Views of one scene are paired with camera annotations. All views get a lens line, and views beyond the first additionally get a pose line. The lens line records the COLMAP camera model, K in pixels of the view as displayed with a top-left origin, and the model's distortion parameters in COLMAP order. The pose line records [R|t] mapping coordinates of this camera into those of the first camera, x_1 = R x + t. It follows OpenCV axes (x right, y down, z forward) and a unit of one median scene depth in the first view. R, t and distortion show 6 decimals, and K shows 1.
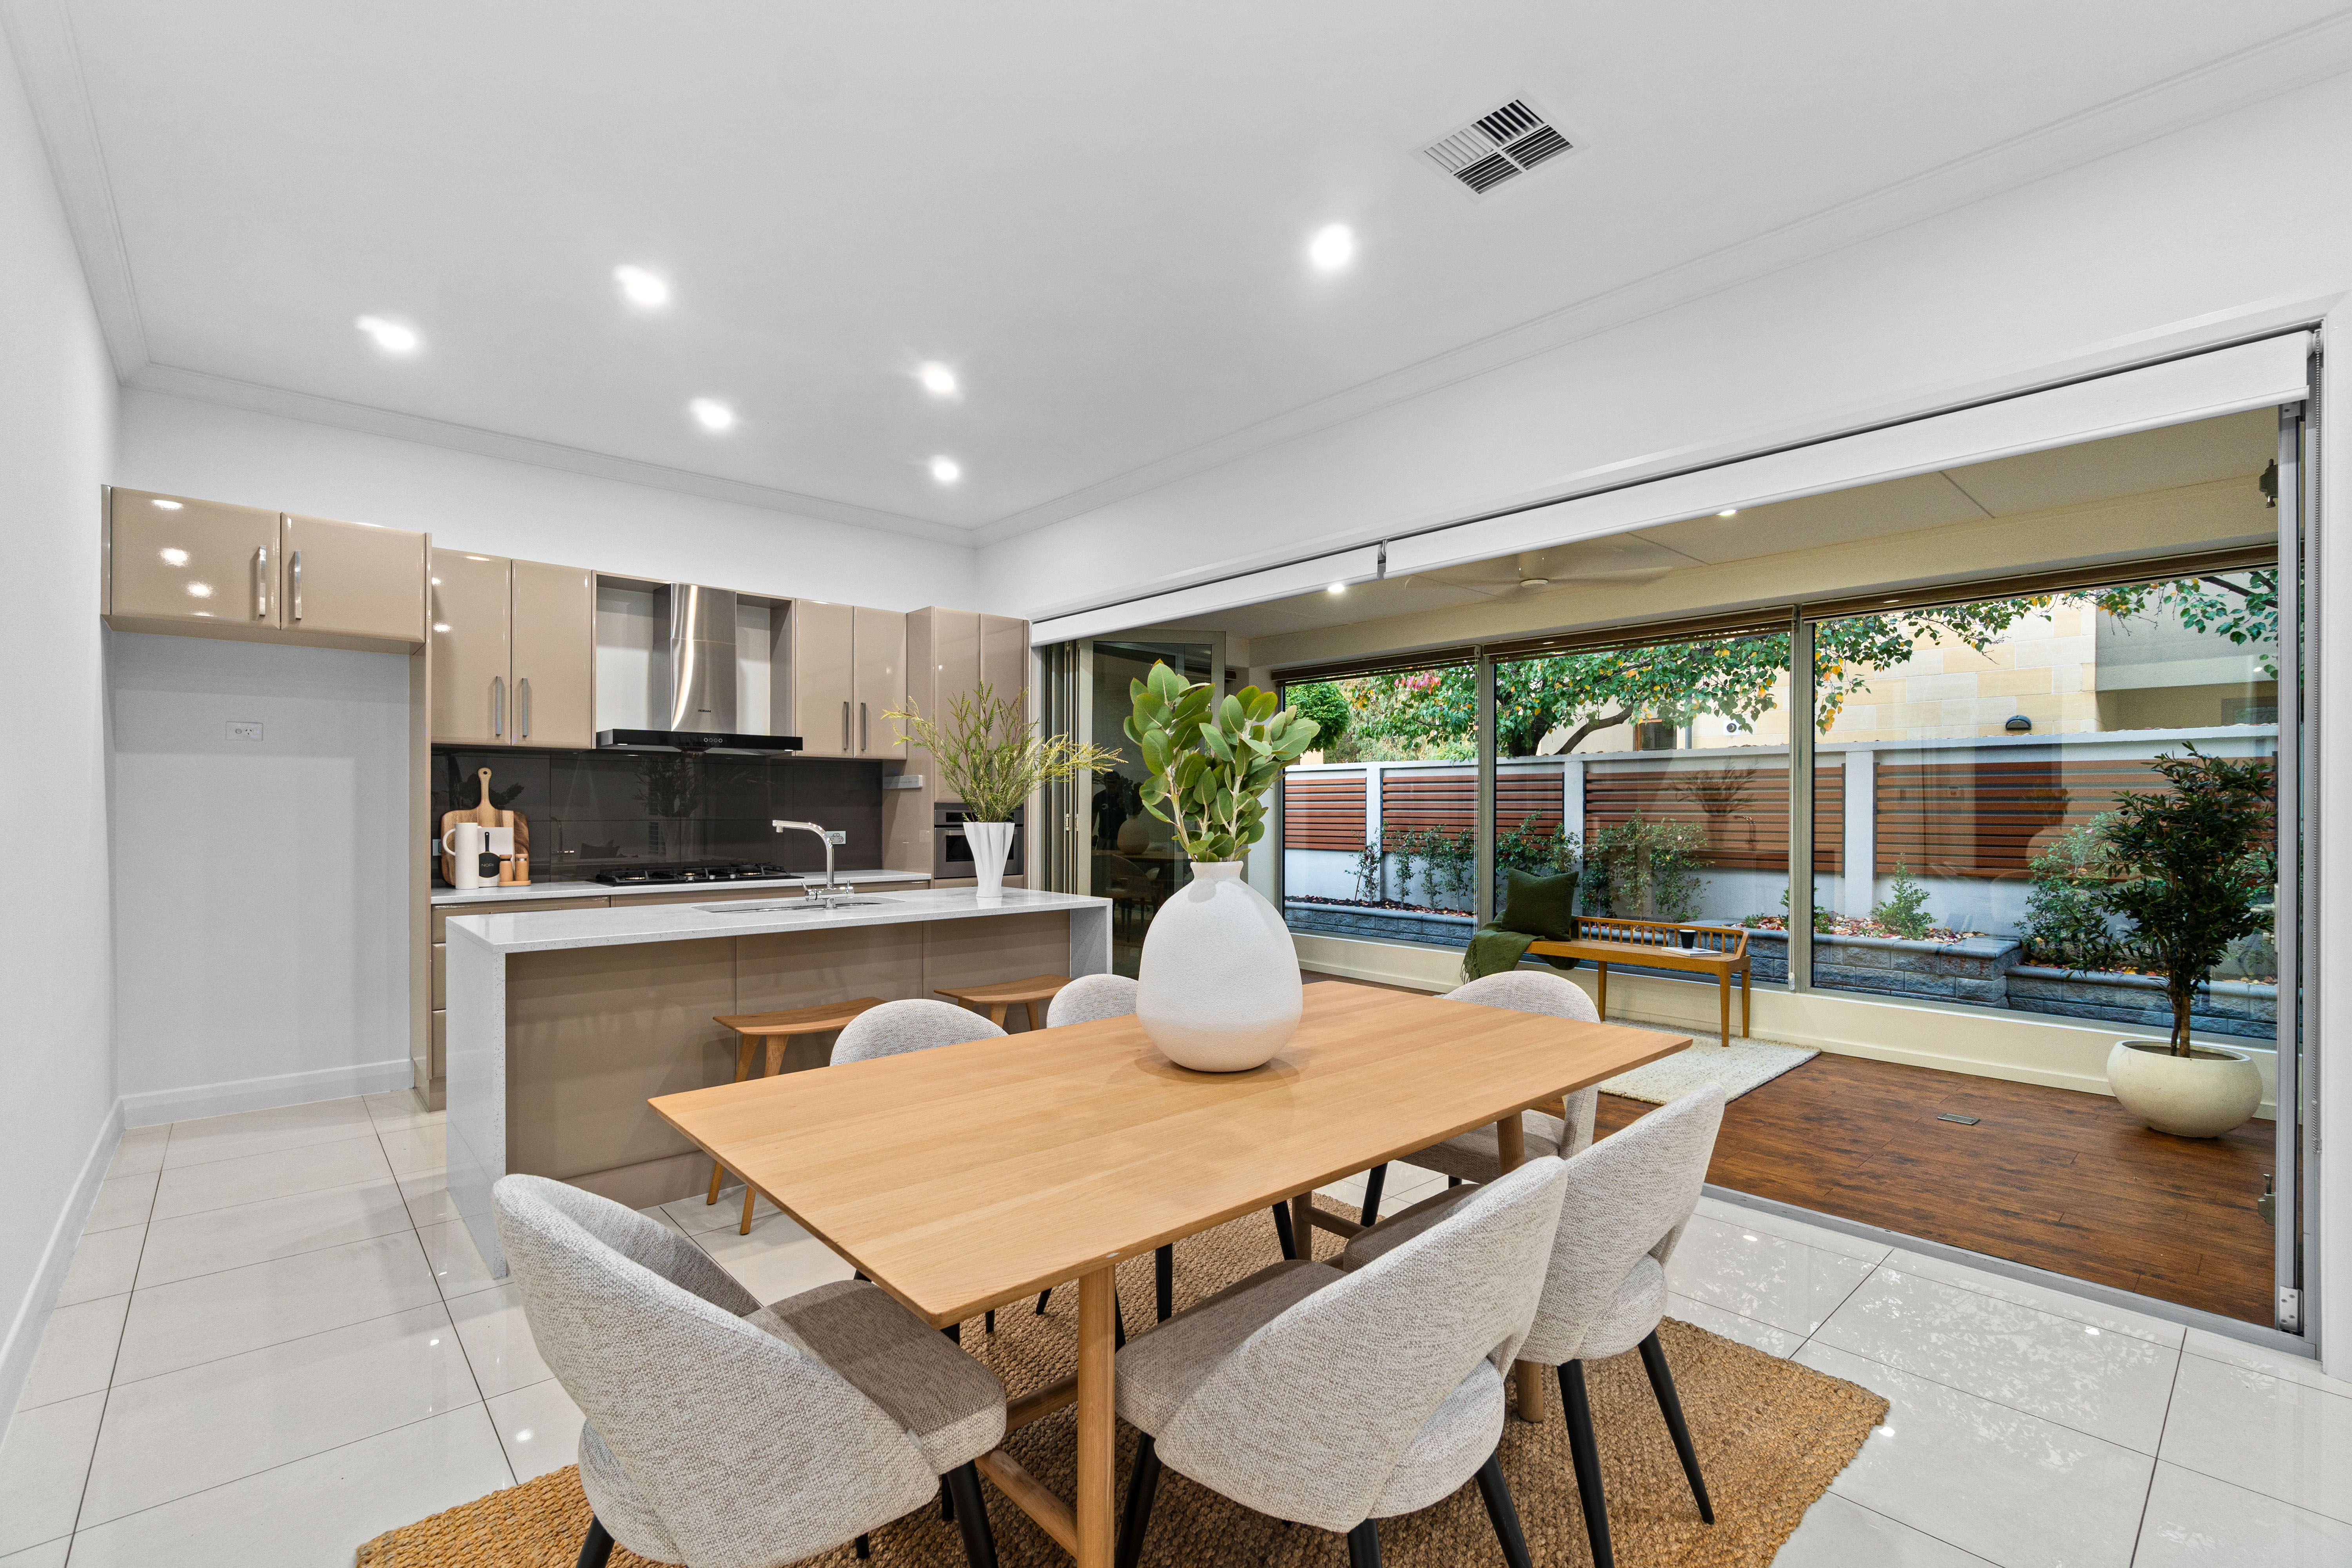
lens RADIAL K [[1017.4, 0, 1156.7], [0, 1017.4, 811.0], [0, 0, 1]] dist [-0.003424, 0.001351]
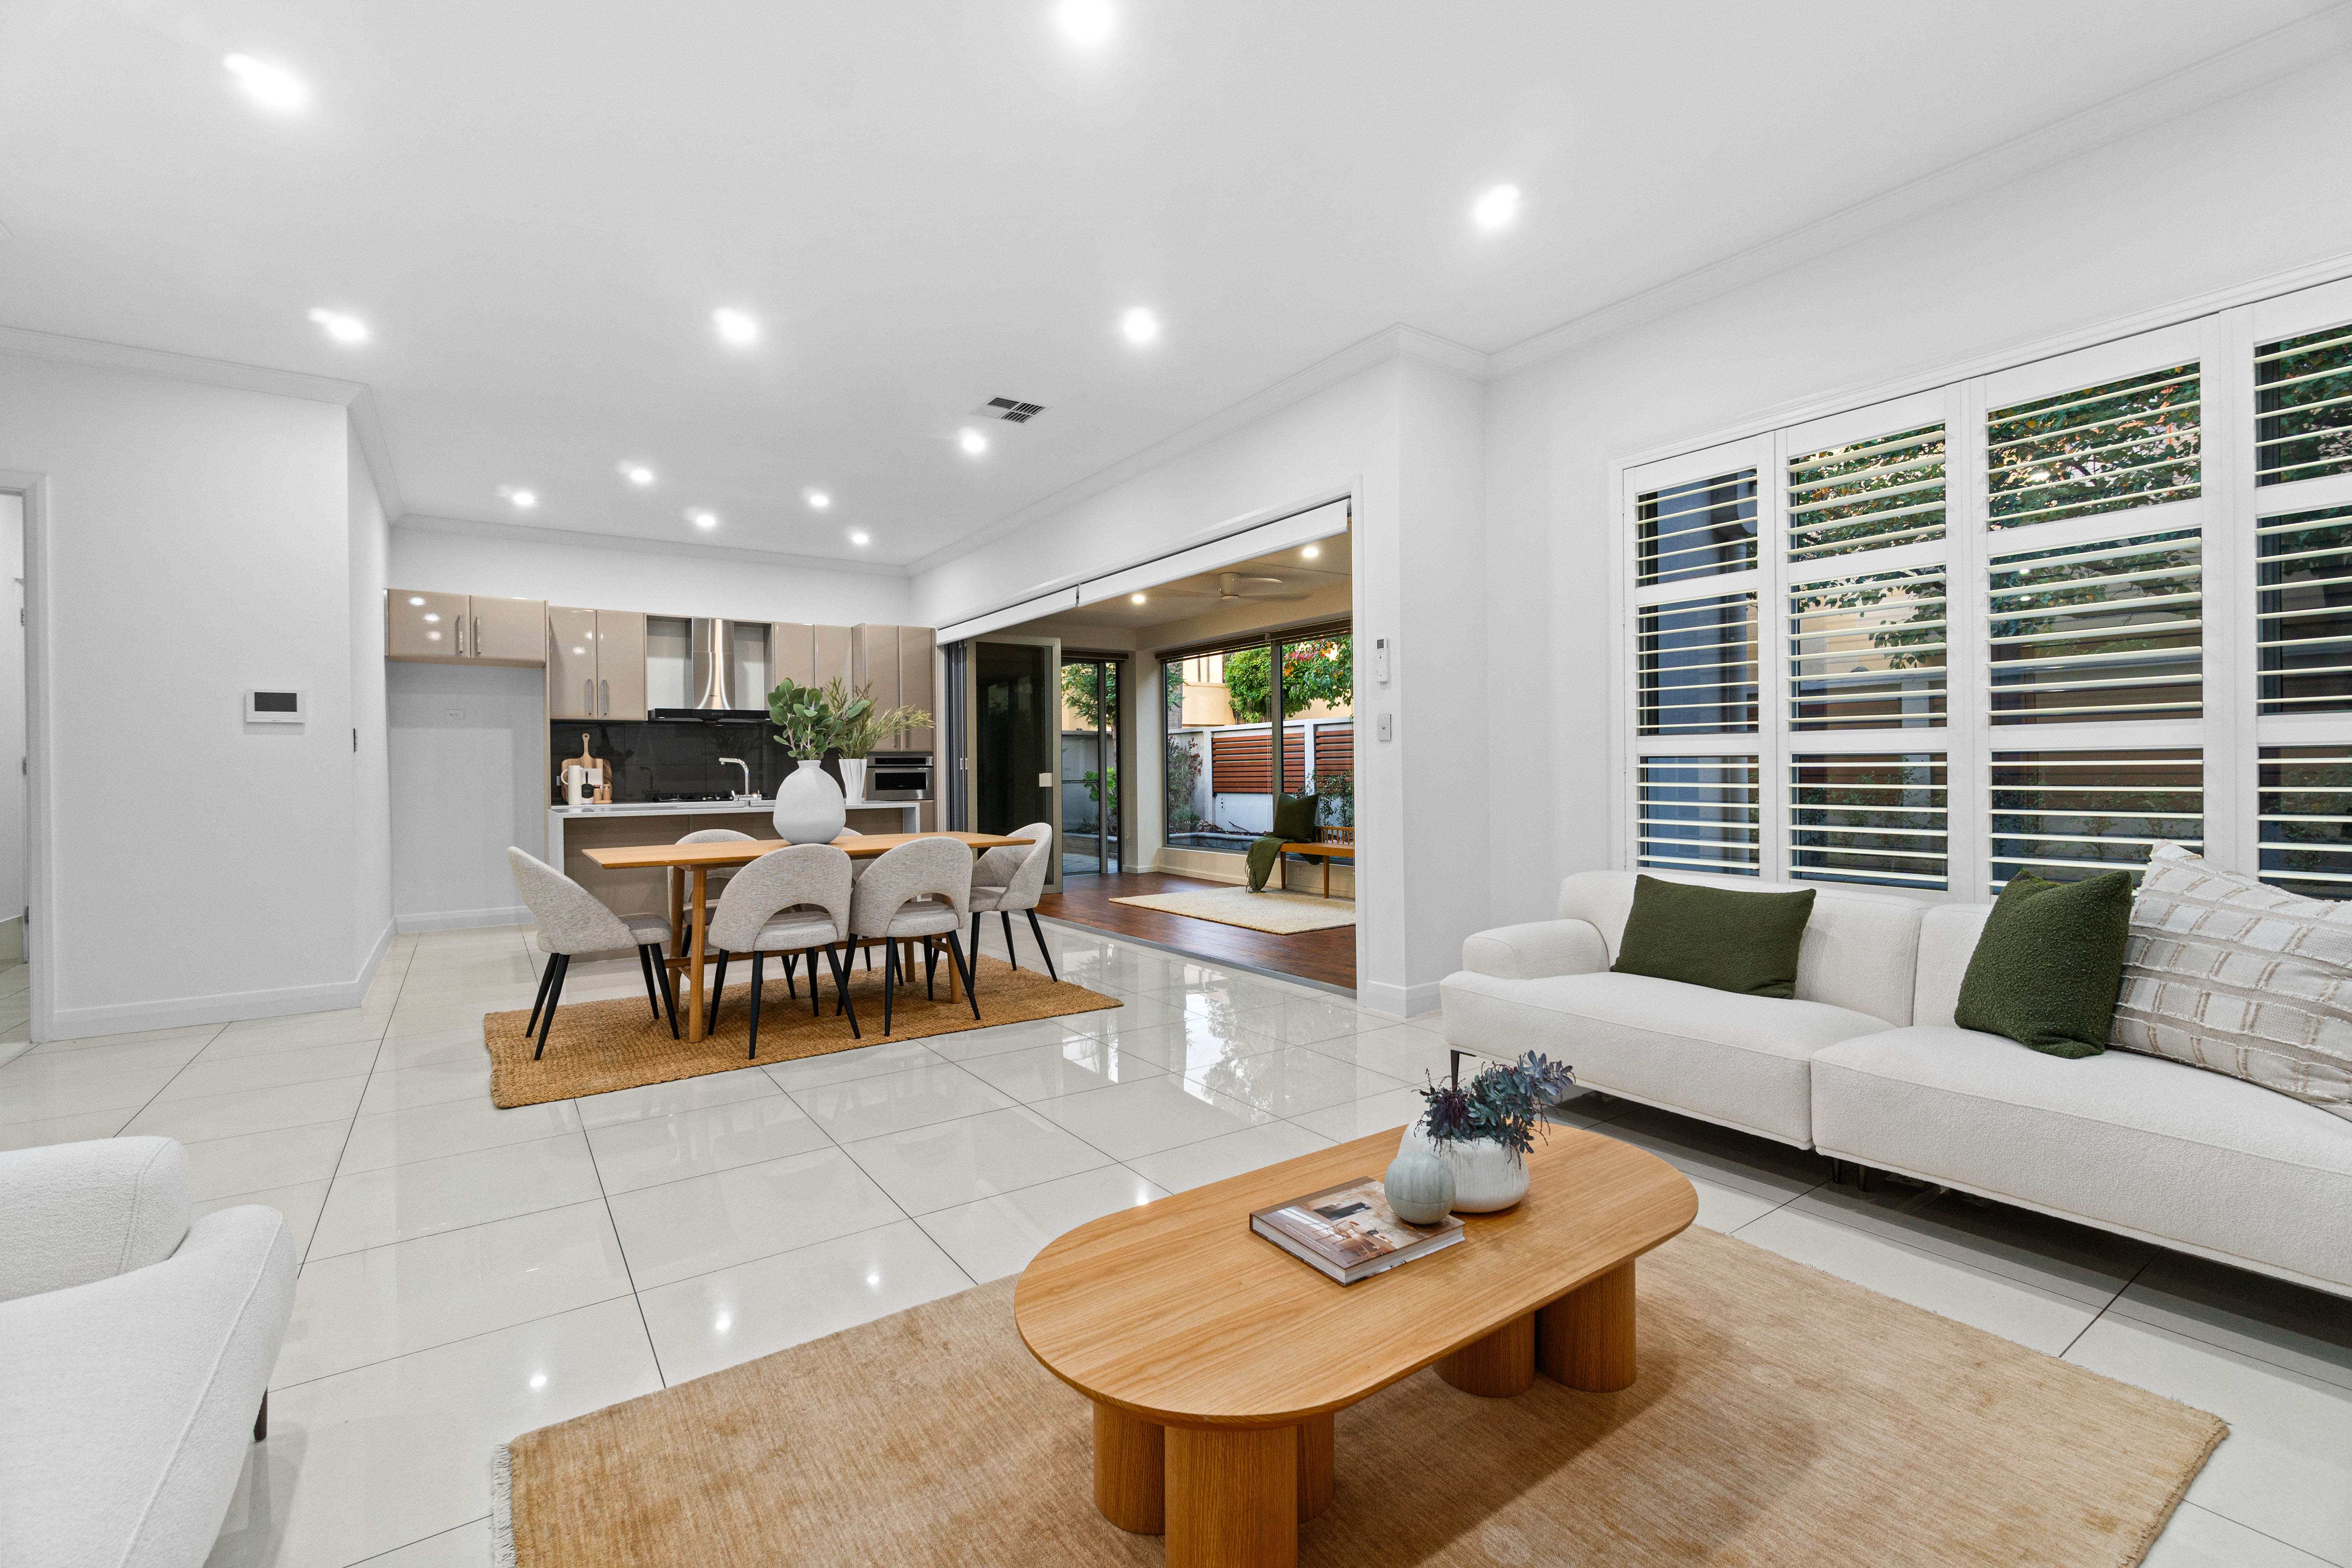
lens RADIAL K [[1017.4, 0, 1174.3], [0, 1017.4, 772.5], [0, 0, 1]] dist [-0.003424, 0.001351]
pose [[0.991916, -0.014287, -0.126092, 0.469646], [0.014026, 0.999897, -0.002956, 0.037560], [0.126121, 0.001164, 0.992014, -0.494340]]
